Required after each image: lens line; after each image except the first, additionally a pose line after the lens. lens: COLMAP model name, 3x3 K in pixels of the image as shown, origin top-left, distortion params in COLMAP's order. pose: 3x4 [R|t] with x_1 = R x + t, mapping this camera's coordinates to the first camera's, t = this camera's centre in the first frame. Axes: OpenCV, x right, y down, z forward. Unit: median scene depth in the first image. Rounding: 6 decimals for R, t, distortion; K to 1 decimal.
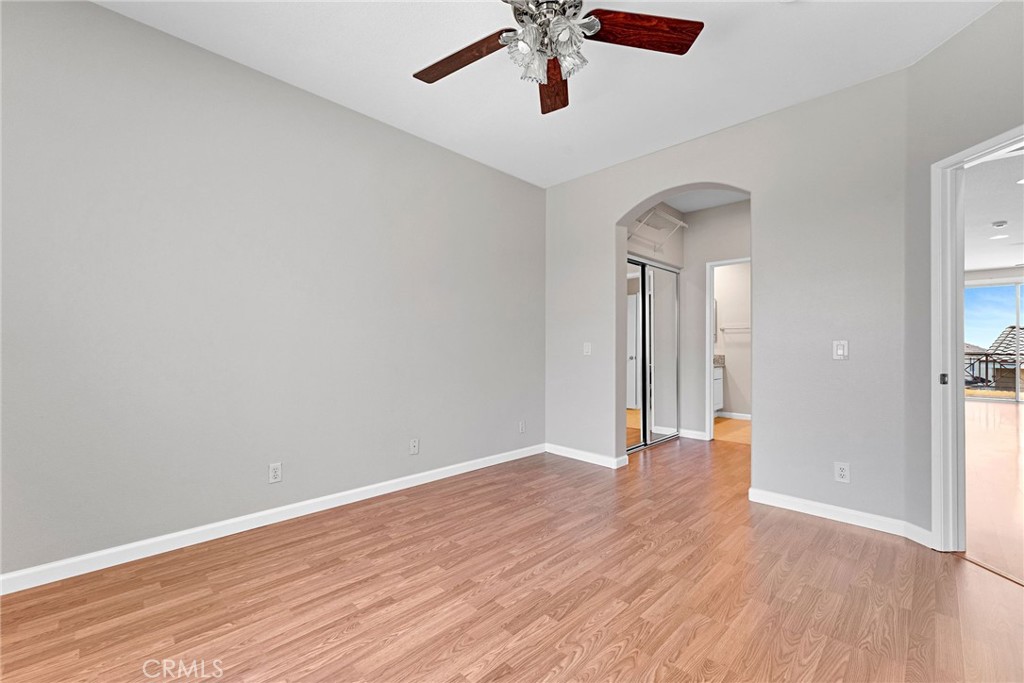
lens RADIAL K [[428.3, 0, 507.0], [0, 428.3, 341.6], [0, 0, 1]] dist [0.000602, 0.000139]
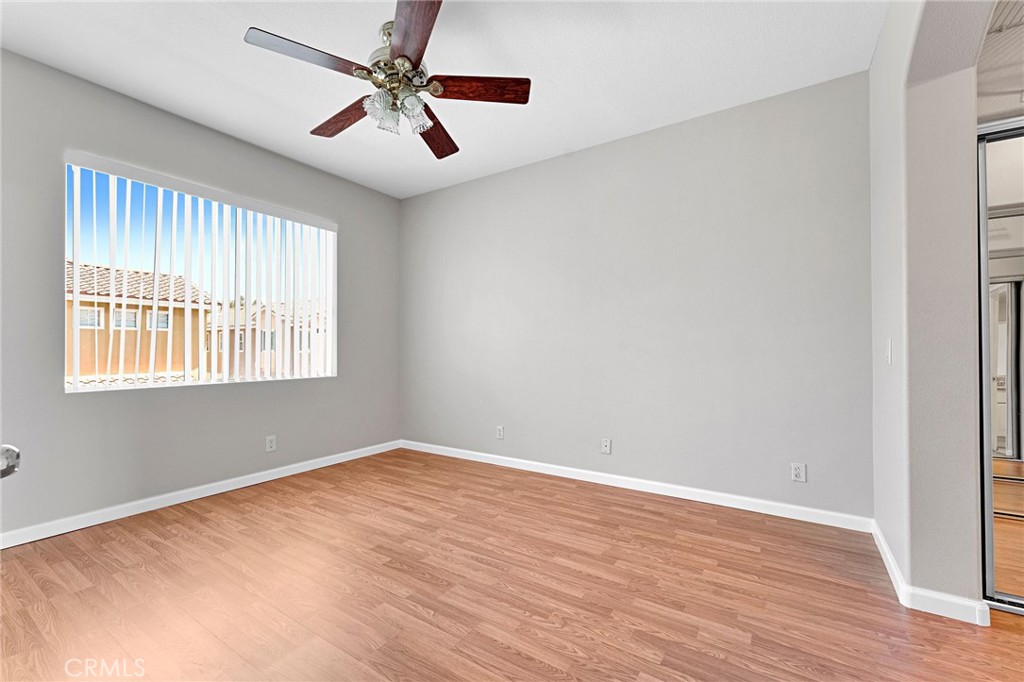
lens RADIAL K [[428.3, 0, 507.0], [0, 428.3, 341.1], [0, 0, 1]] dist [0.000602, 0.000139]
pose [[0.205960, -0.020166, -0.978353, 0.951729], [0.012365, 0.999761, -0.018004, 0.016030], [0.978482, -0.008389, 0.206161, 0.730229]]
